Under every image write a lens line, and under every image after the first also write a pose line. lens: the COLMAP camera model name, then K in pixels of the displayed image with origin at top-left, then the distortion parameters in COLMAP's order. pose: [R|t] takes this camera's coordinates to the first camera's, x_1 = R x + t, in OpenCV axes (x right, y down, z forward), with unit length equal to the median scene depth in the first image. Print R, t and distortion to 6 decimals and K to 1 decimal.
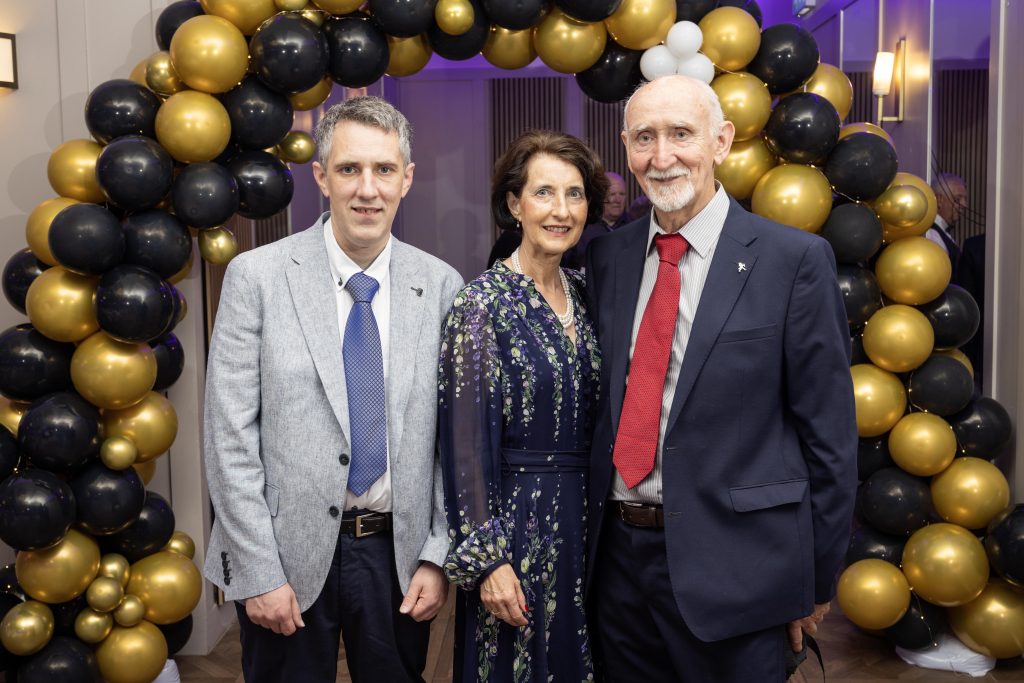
lens RADIAL K [[1133.4, 0, 511.3], [0, 1133.4, 287.3], [0, 0, 1]] dist [-0.004985, 0.000000]
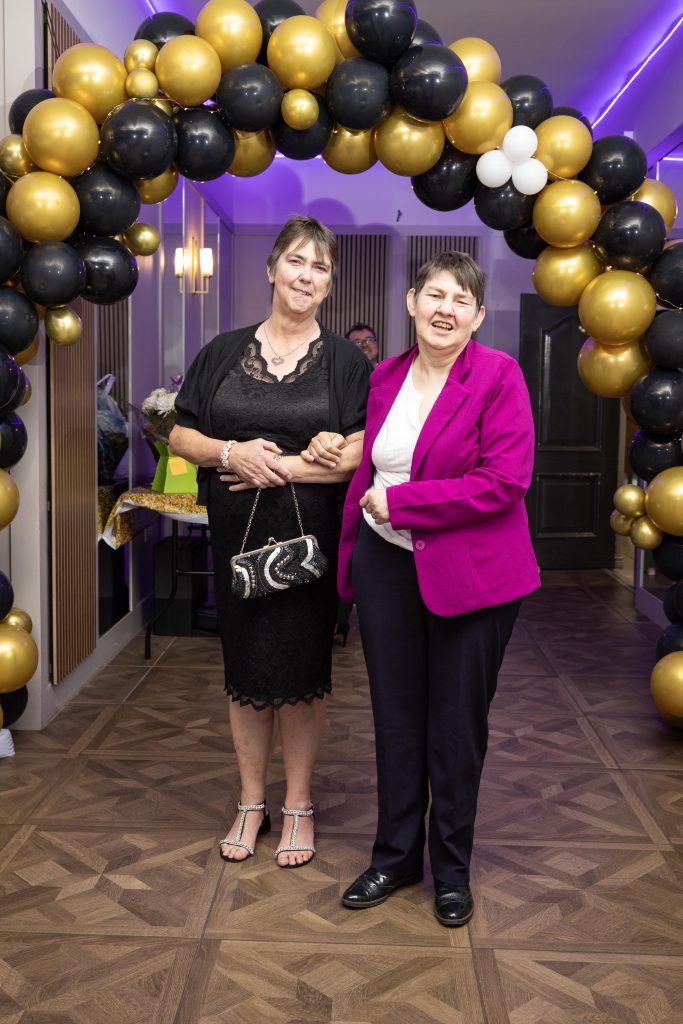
lens RADIAL K [[1053.7, 0, 339.3], [0, 1053.7, 461.3], [0, 0, 1]] dist [-0.004713, 0.000000]
pose [[0.999522, 0.029130, 0.010348, -0.014065], [-0.029114, 0.999575, -0.001632, 0.078428], [-0.010391, 0.001330, 0.999945, 0.037123]]
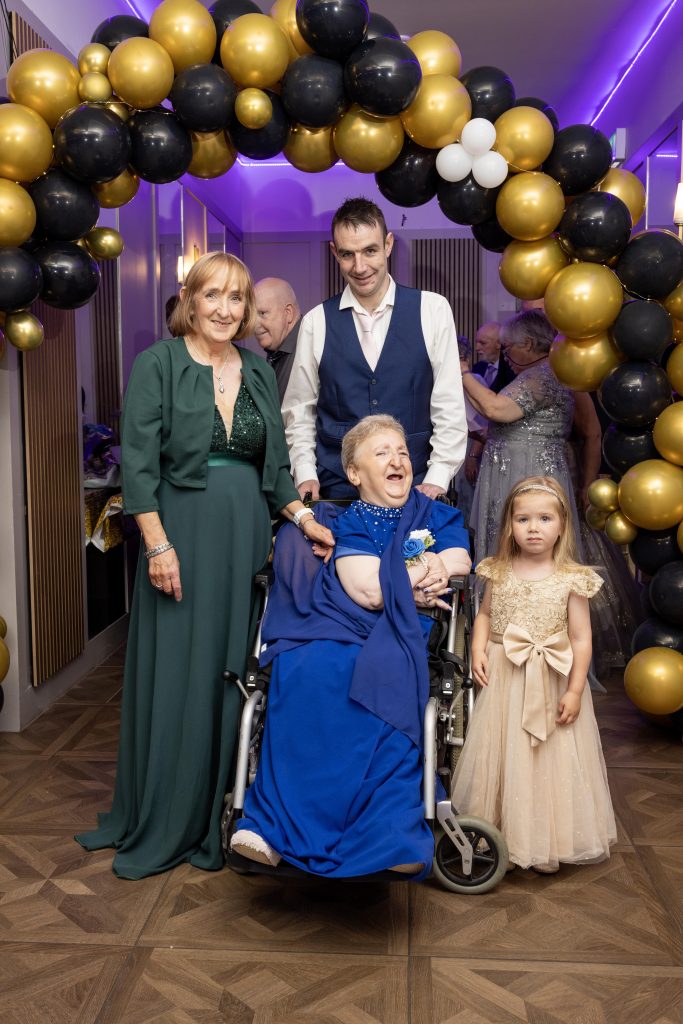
lens RADIAL K [[1015.5, 0, 334.9], [0, 1015.5, 468.5], [0, 0, 1]] dist [0.000415, 0.000000]
pose [[0.999519, 0.009830, -0.029418, 0.052649], [-0.009756, 0.999949, 0.002663, 0.081223], [0.029443, -0.002375, 0.999564, 0.075122]]
